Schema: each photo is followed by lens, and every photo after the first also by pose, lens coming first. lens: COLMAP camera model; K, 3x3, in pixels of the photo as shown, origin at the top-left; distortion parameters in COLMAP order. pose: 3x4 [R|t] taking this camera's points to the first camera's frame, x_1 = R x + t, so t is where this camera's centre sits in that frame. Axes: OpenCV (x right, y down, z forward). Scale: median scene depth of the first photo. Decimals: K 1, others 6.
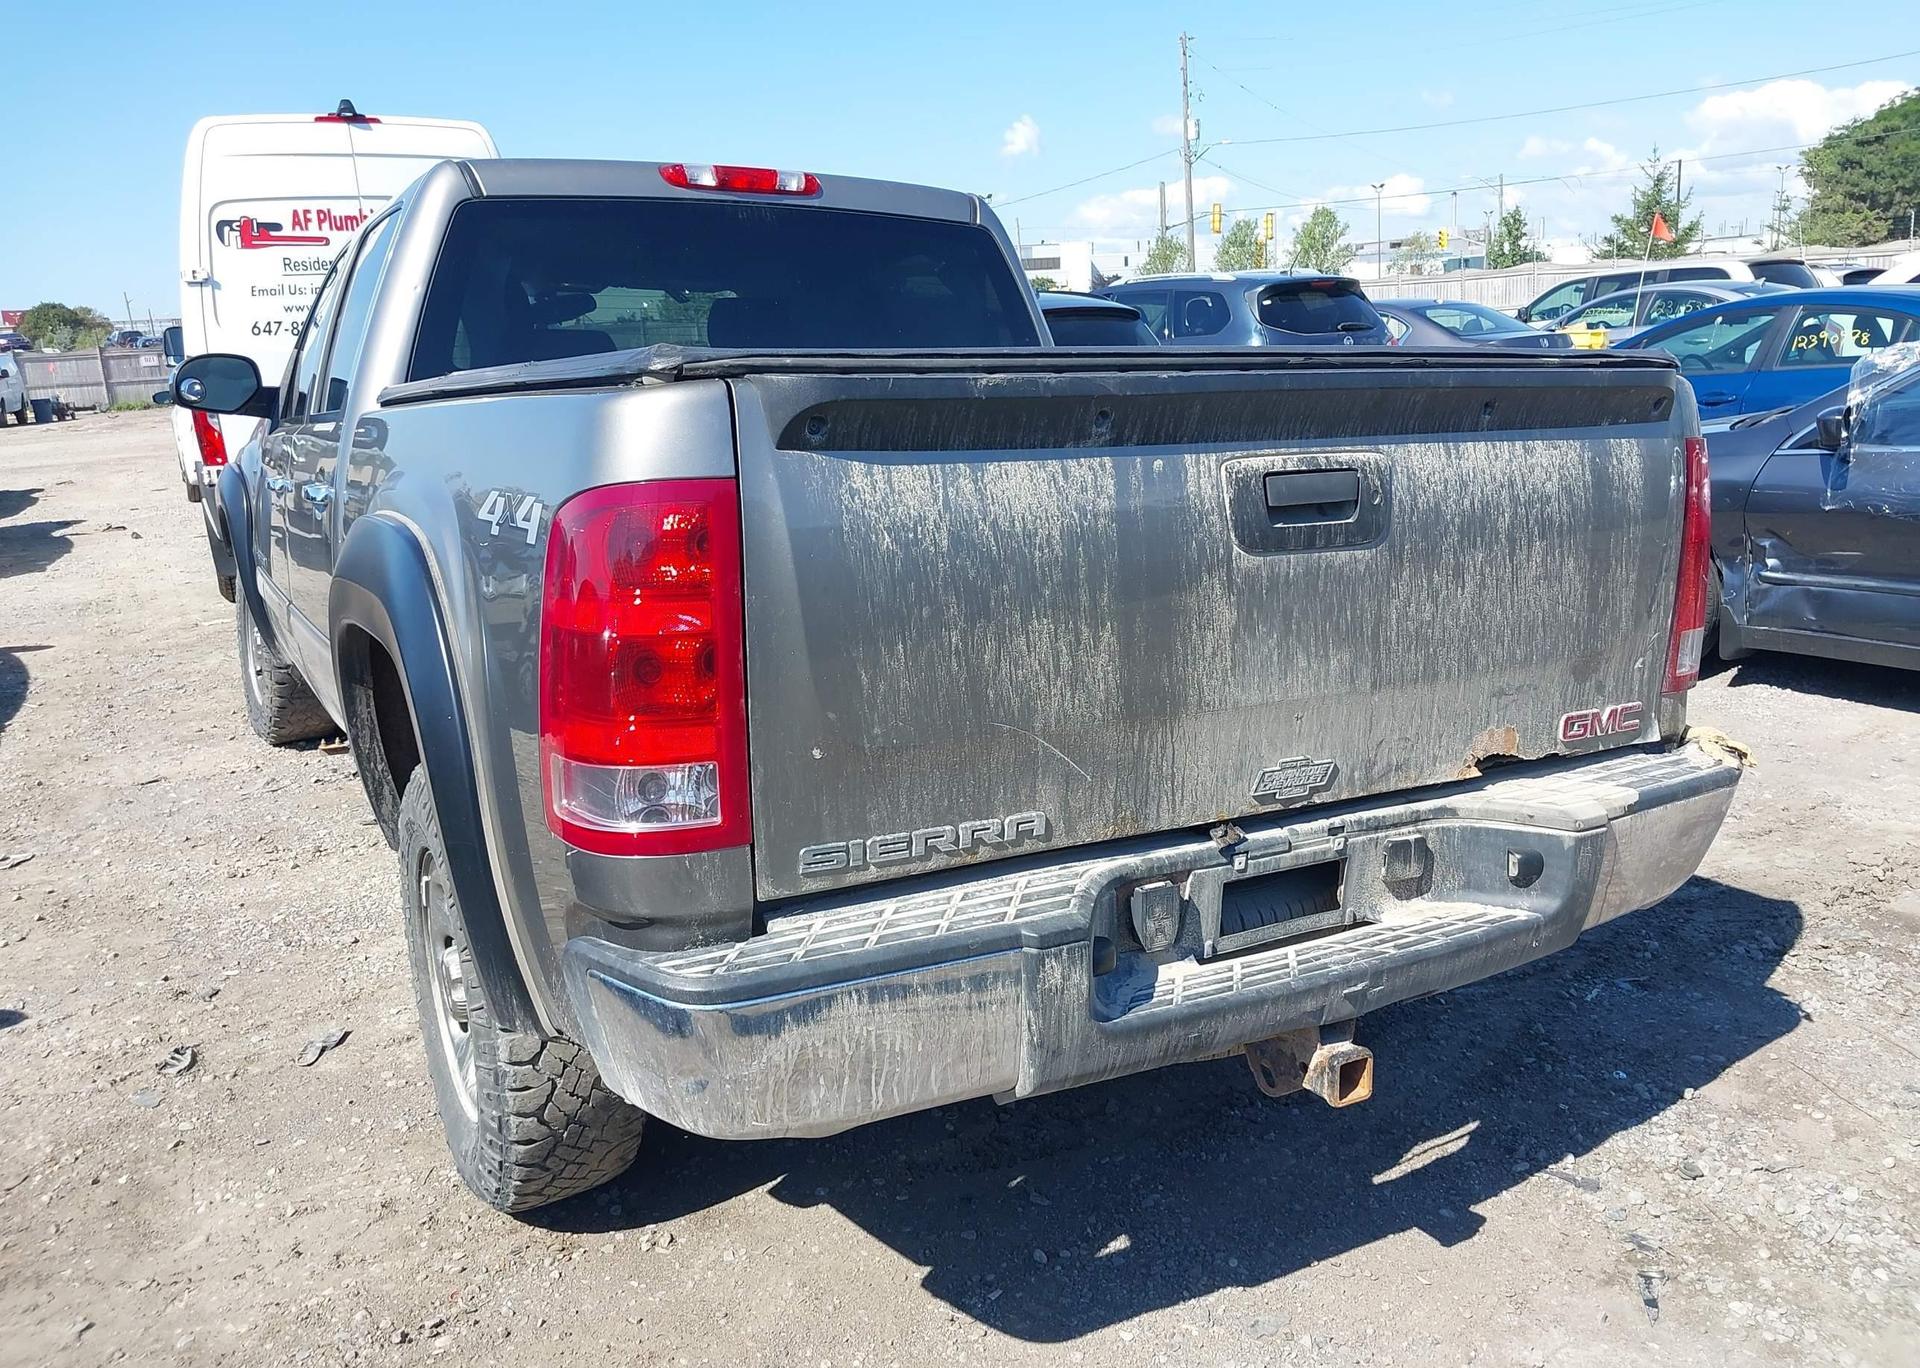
lens RADIAL K [[1517.9, 0, 966.0], [0, 1517.9, 678.6], [0, 0, 1]] dist [0.013357, -0.014167]
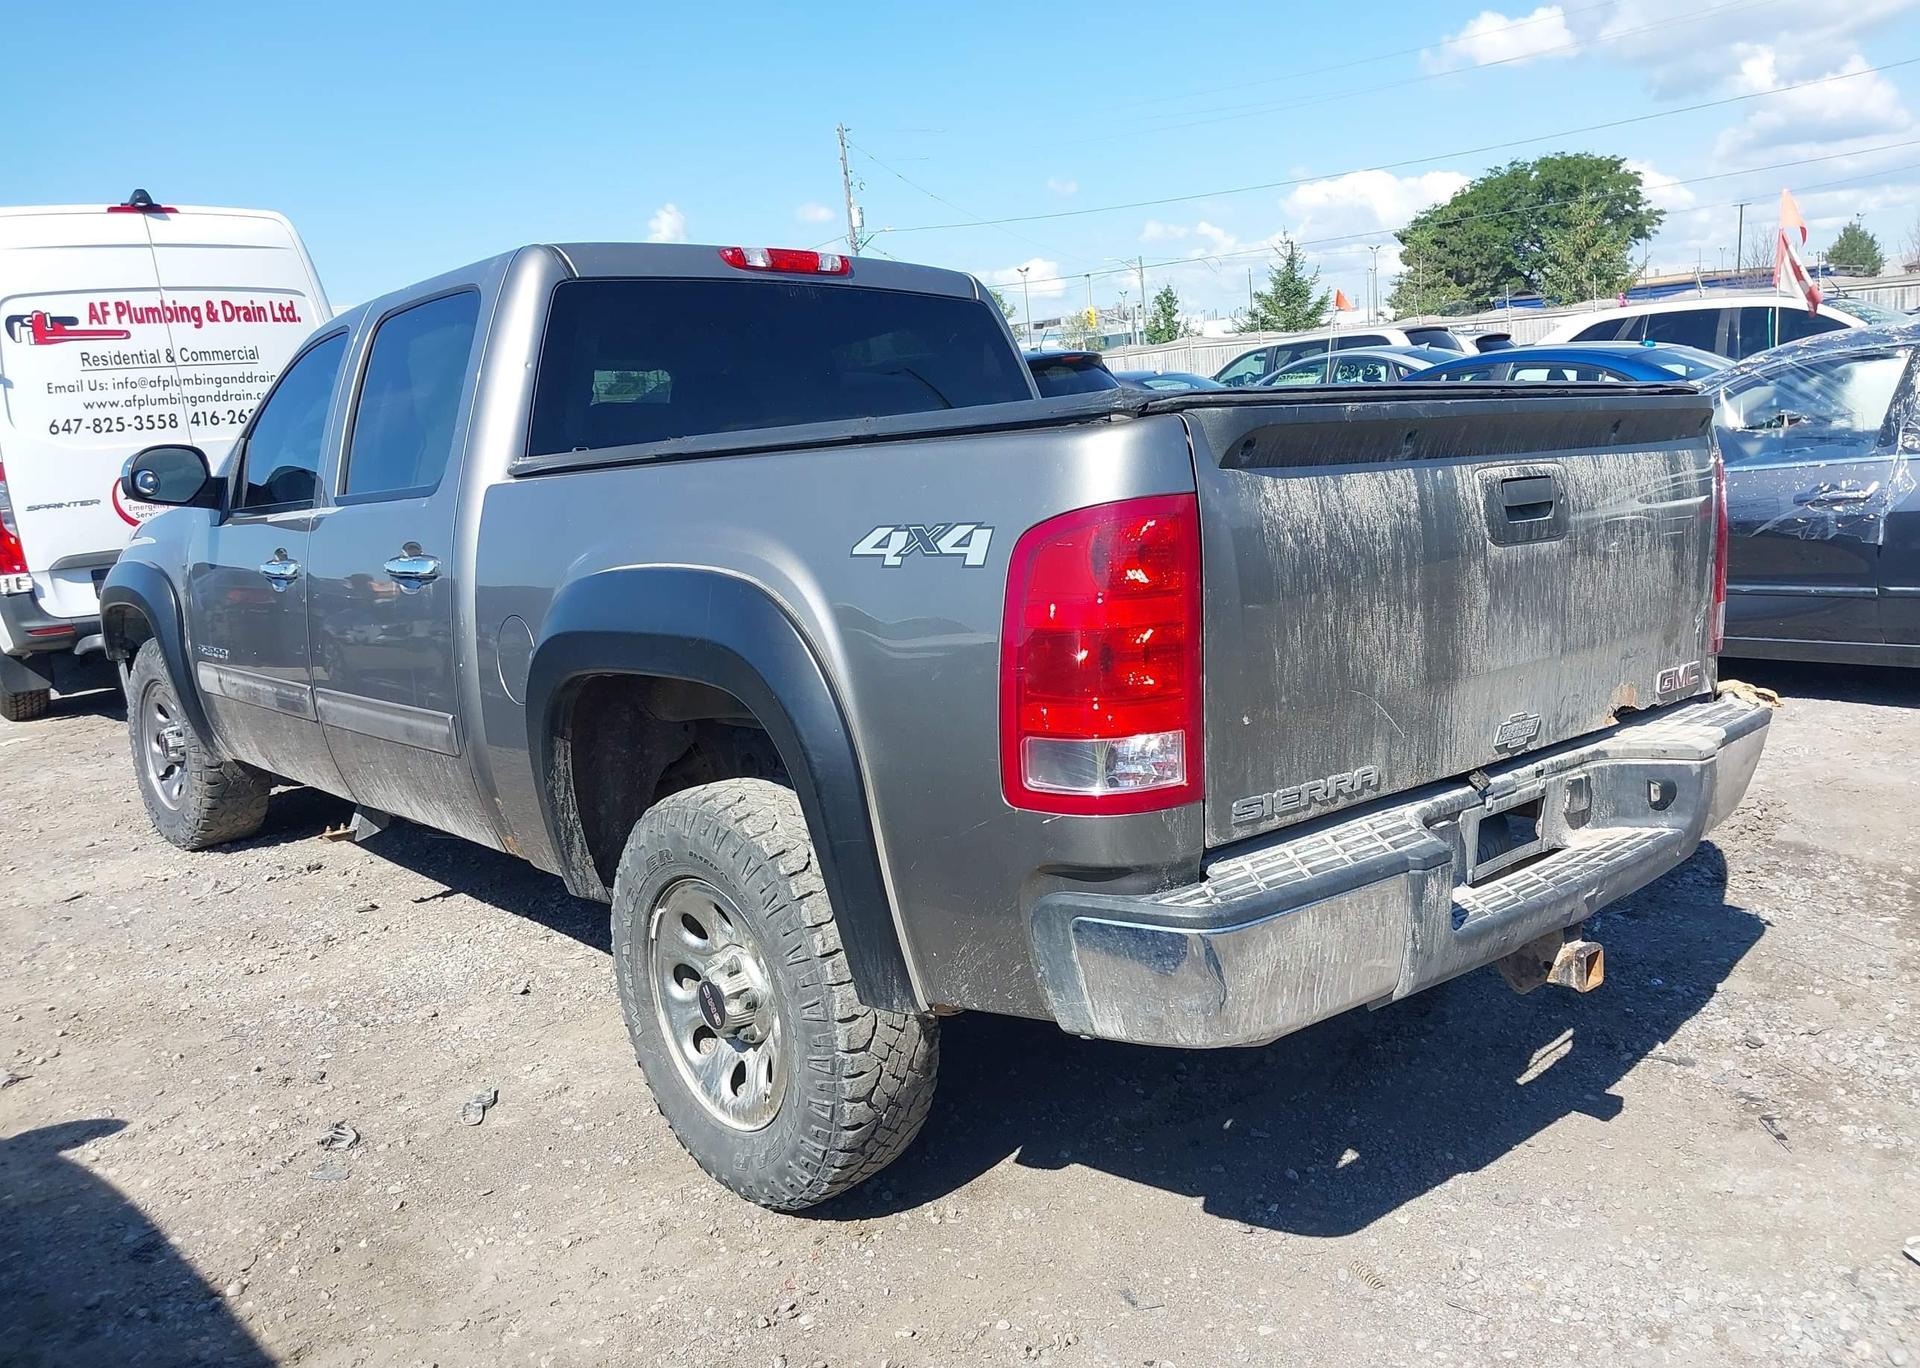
lens RADIAL K [[1514.0, 0, 960.0], [0, 1514.0, 684.0], [0, 0, 1]] dist [0.003475, 0.002134]
pose [[0.976753, -0.068809, 0.203026, -0.433506], [0.078414, 0.996132, -0.039641, 0.039119], [-0.199513, 0.054640, 0.978371, -0.097586]]
